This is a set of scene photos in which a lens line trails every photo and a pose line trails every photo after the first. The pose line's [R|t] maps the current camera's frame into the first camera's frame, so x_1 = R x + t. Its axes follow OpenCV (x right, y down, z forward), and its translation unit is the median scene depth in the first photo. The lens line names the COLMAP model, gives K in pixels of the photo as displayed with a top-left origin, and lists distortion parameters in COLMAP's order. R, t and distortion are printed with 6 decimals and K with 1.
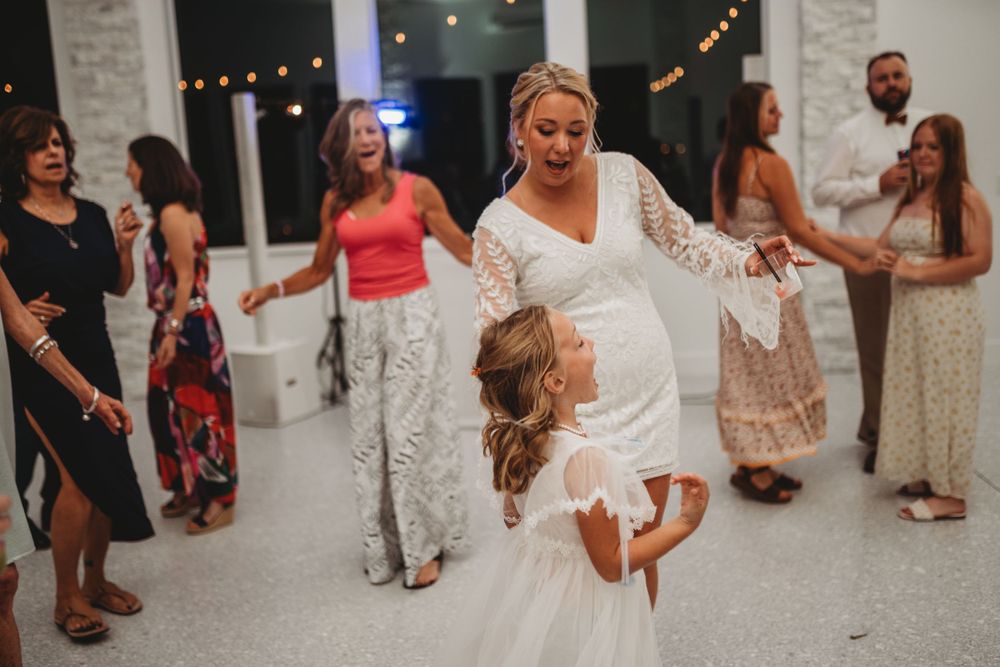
lens RADIAL K [[959.2, 0, 494.4], [0, 959.2, 335.5], [0, 0, 1]] dist [-0.066344, 0.115151]
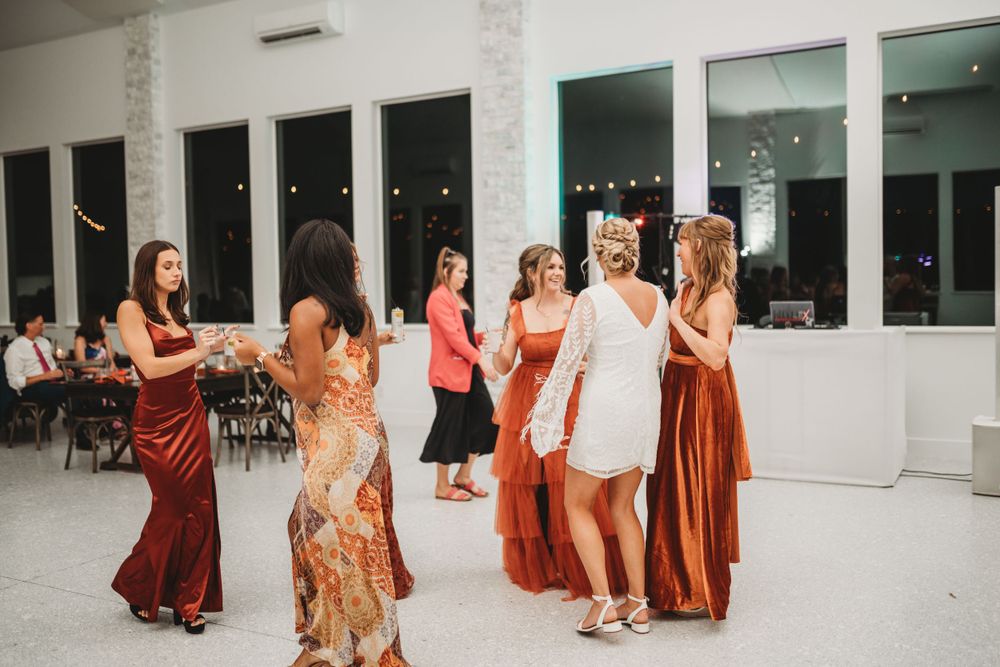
lens RADIAL K [[959.2, 0, 494.4], [0, 959.2, 335.5], [0, 0, 1]] dist [-0.066344, 0.115151]
pose [[0.915249, 0.056829, -0.398860, 0.138502], [-0.092384, 0.993226, -0.070477, 0.026541], [0.392153, 0.101353, 0.914300, -0.248223]]
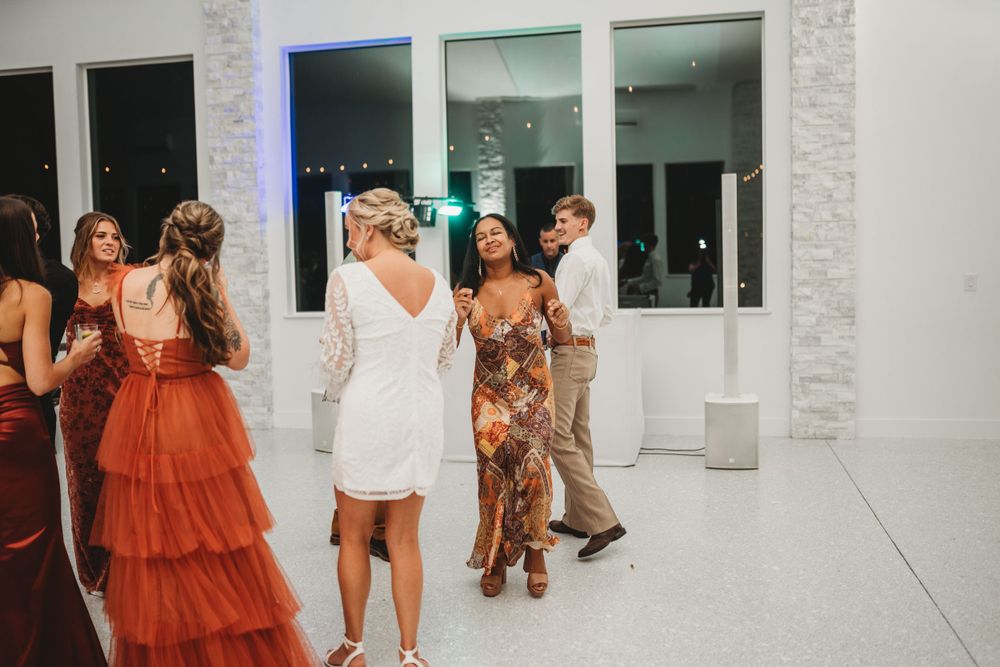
lens RADIAL K [[959.2, 0, 494.4], [0, 959.2, 335.5], [0, 0, 1]] dist [-0.066344, 0.115151]
pose [[0.991004, 0.042977, -0.126744, 0.107305], [-0.052994, 0.995641, -0.076750, 0.022952], [0.122894, 0.082776, 0.988962, -0.201292]]
